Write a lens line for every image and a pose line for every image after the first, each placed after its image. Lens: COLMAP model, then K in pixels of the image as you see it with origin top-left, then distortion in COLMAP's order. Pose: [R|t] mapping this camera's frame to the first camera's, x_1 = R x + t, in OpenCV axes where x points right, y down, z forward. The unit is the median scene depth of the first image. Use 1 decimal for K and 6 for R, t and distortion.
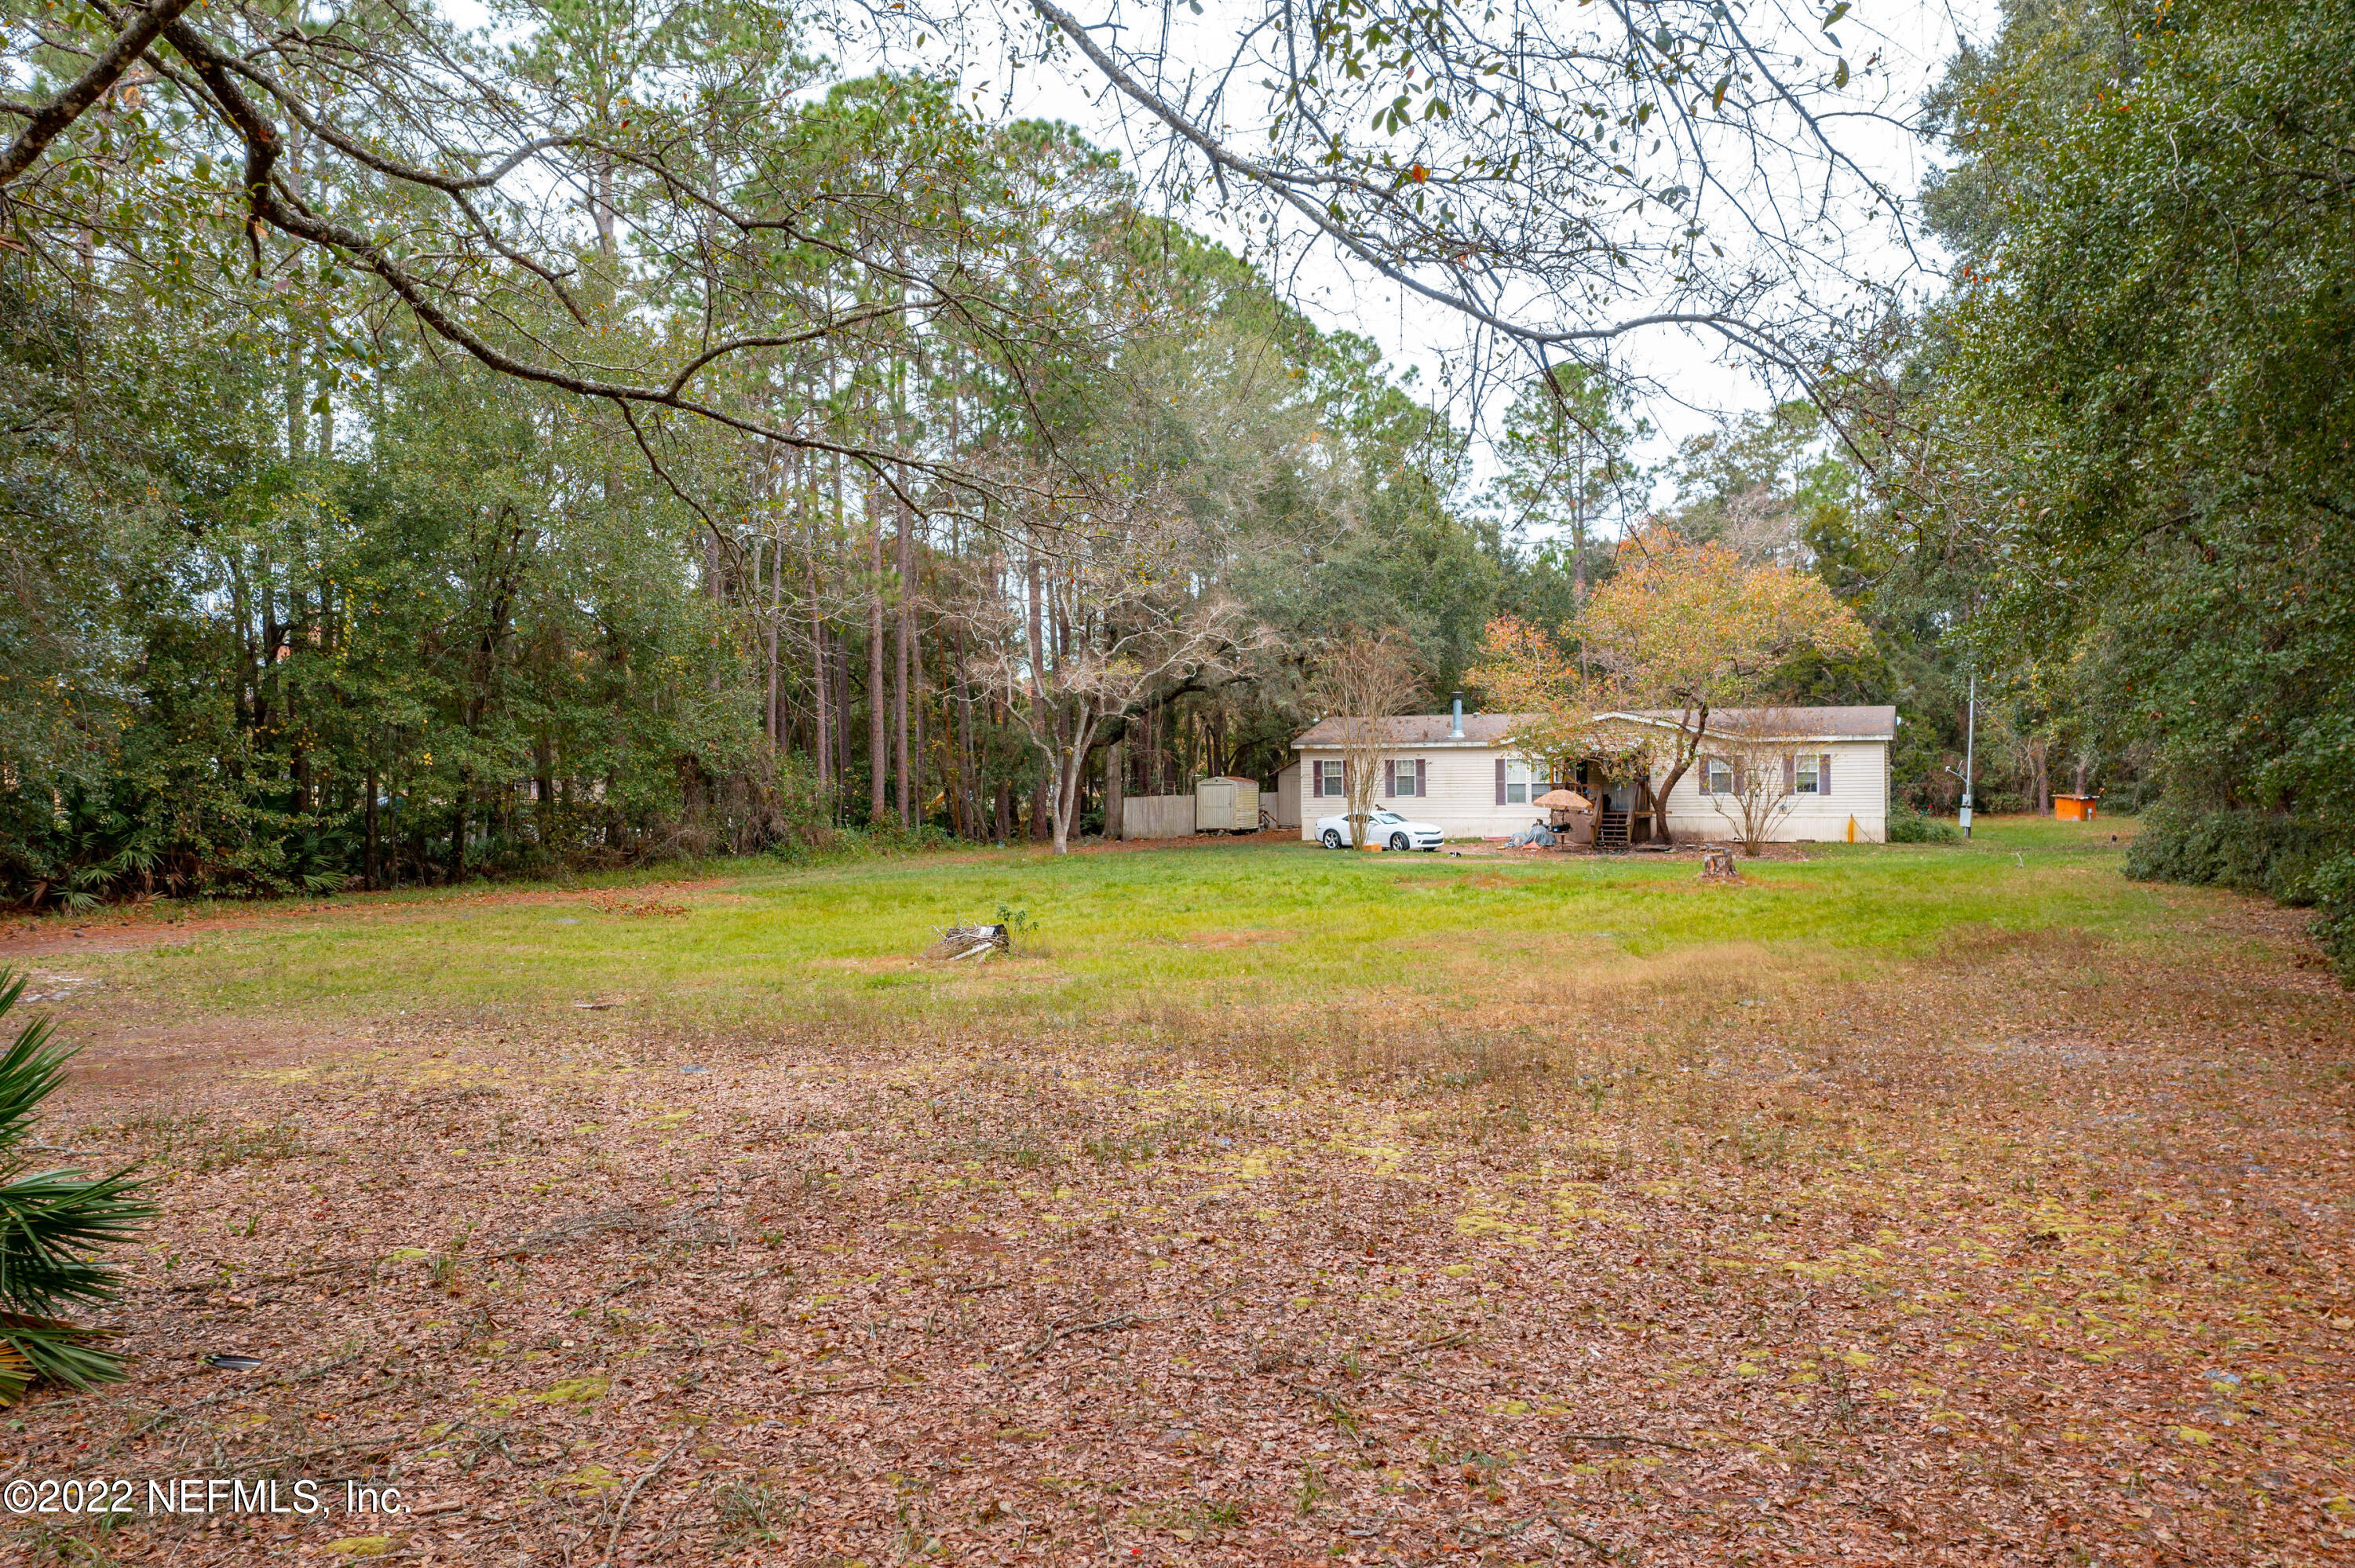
lens RADIAL K [[1903.5, 0, 1180.6], [0, 1903.5, 780.4], [0, 0, 1]] dist [-0.002776, -0.001134]
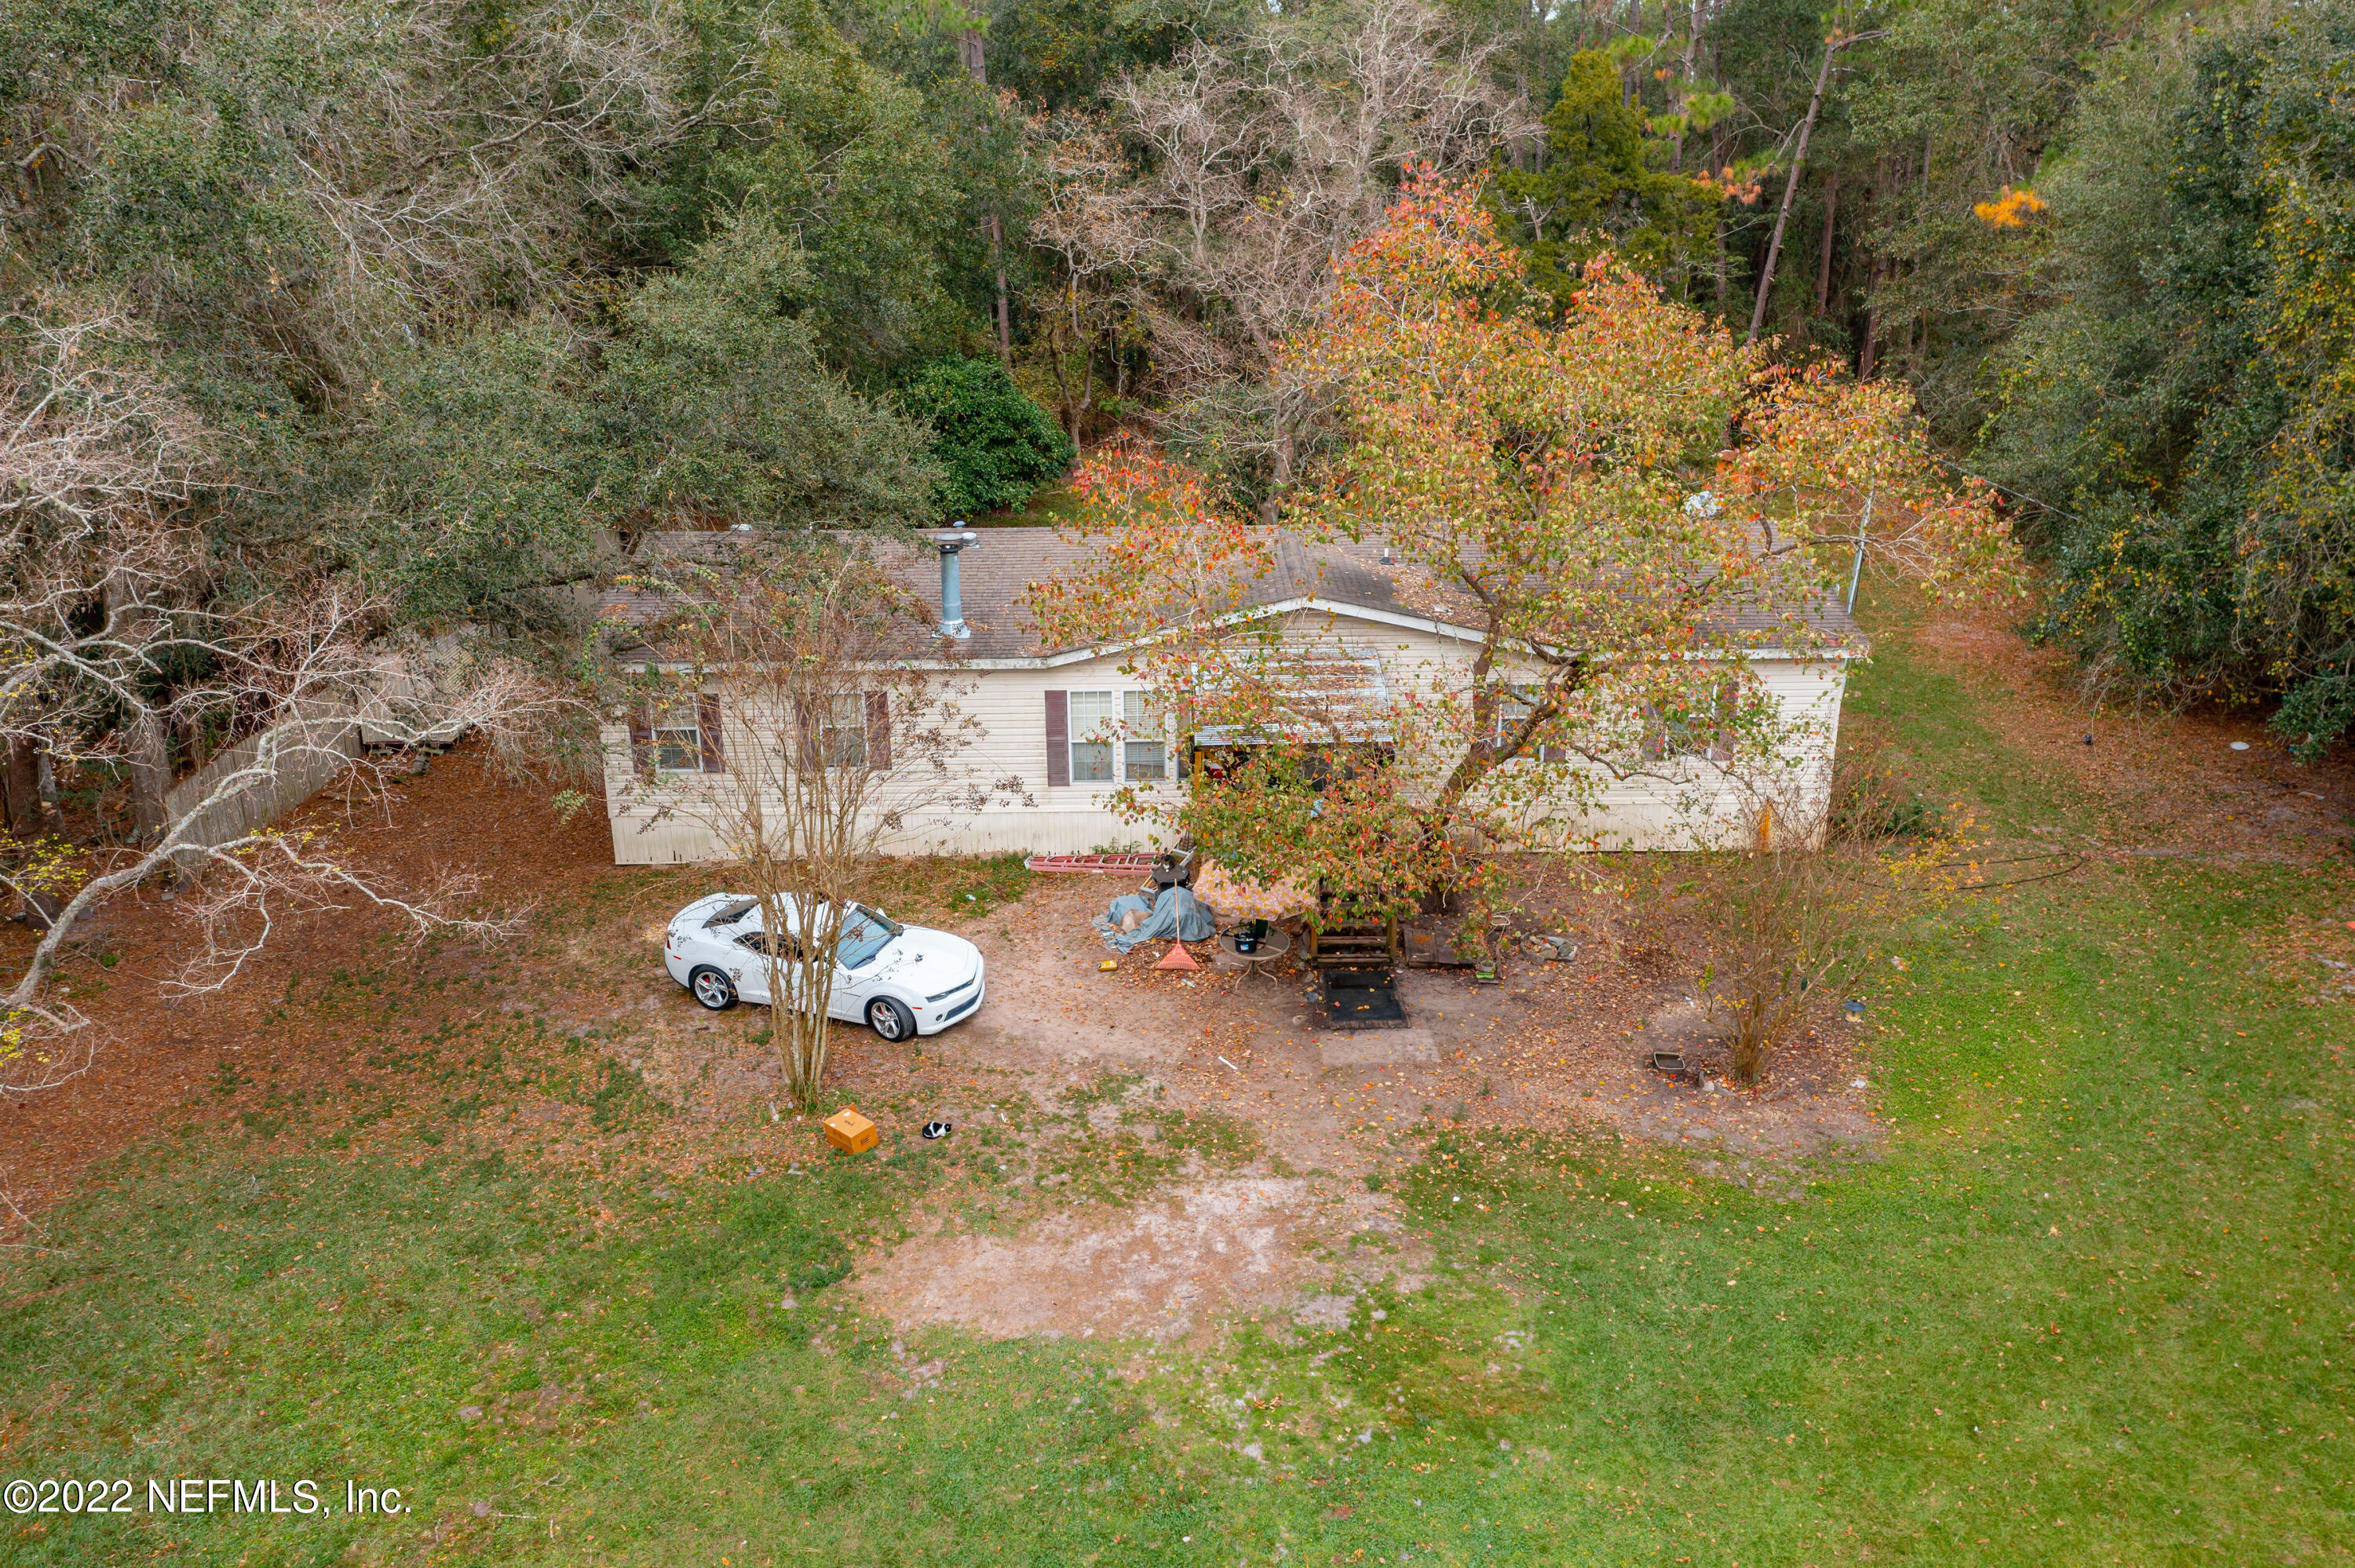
lens RADIAL K [[1917.9, 0, 1163.7], [0, 1917.9, 777.6], [0, 0, 1]] dist [-0.017591, -0.006863]
pose [[0.928079, -0.123504, 0.351305, 0.028248], [0.003482, 0.946236, 0.323458, -0.139919], [-0.372366, -0.298971, 0.878612, 0.580848]]
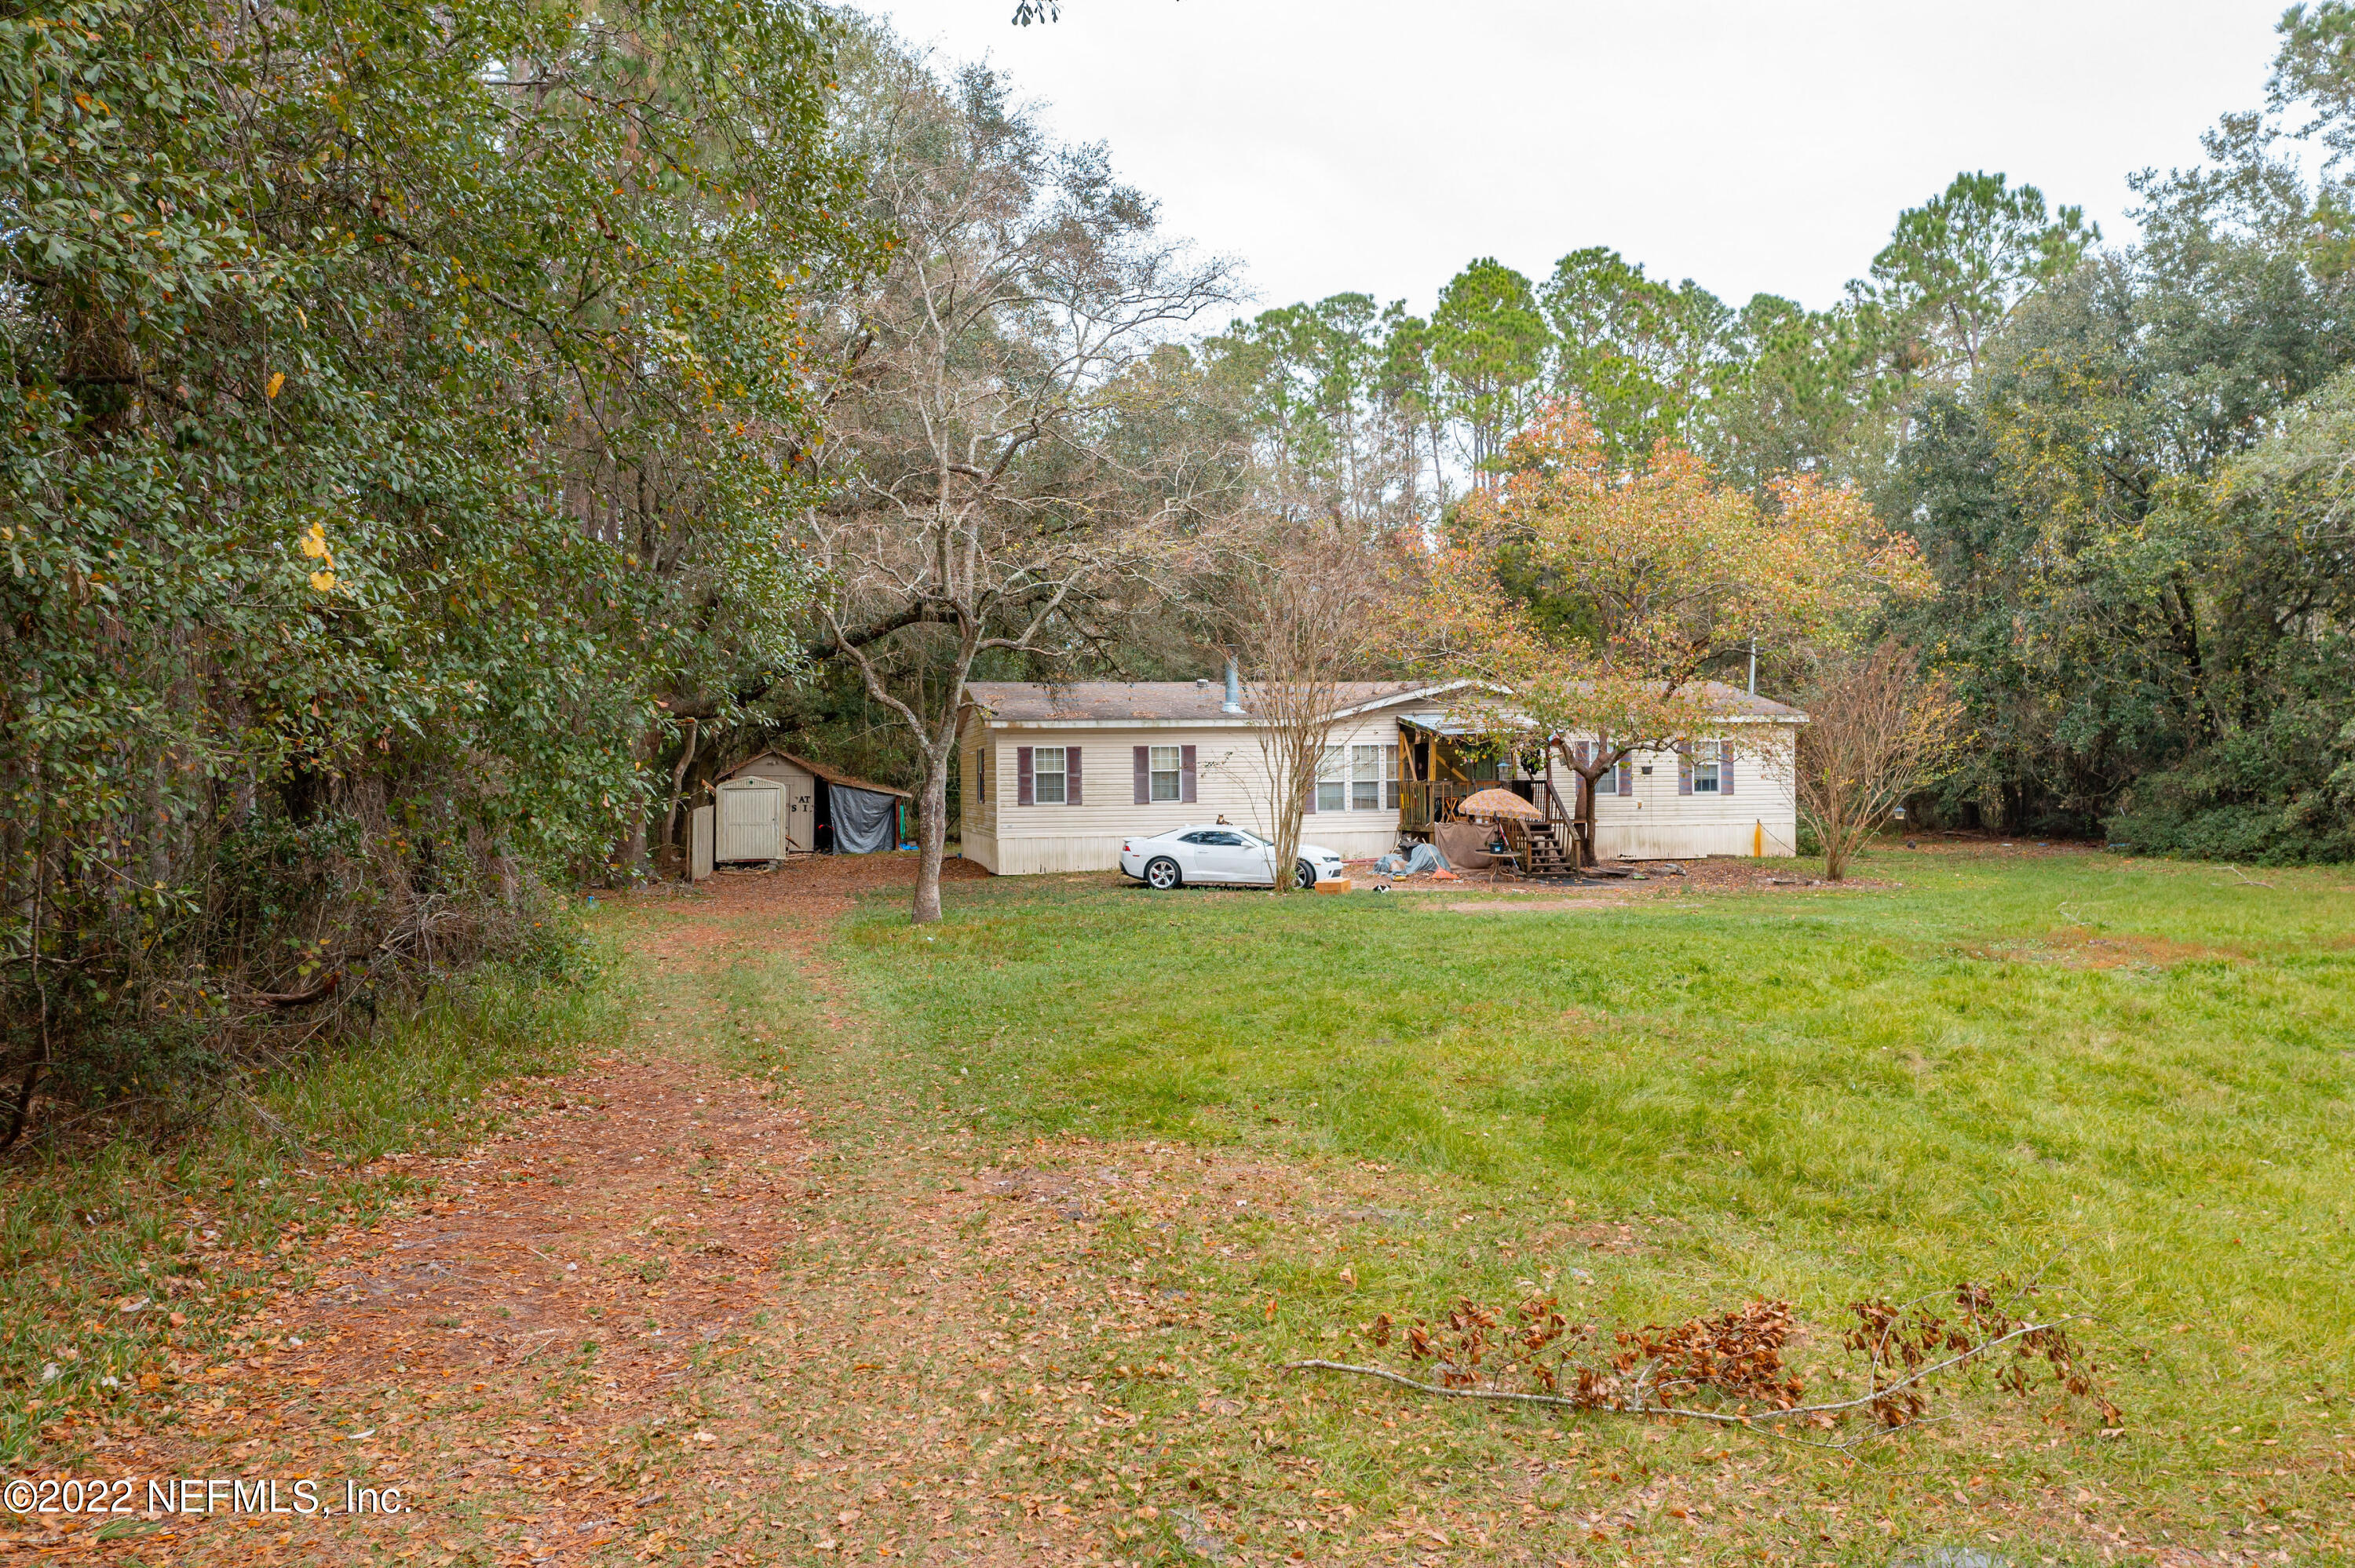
lens RADIAL K [[1900.0, 0, 1177.8], [0, 1900.0, 770.3], [0, 0, 1]] dist [-0.004560, 0.001724]
pose [[0.833040, 0.001038, 0.553212, -0.241253], [0.006149, 0.999919, -0.011135, 0.004630], [-0.553179, 0.012678, 0.832966, 0.466286]]
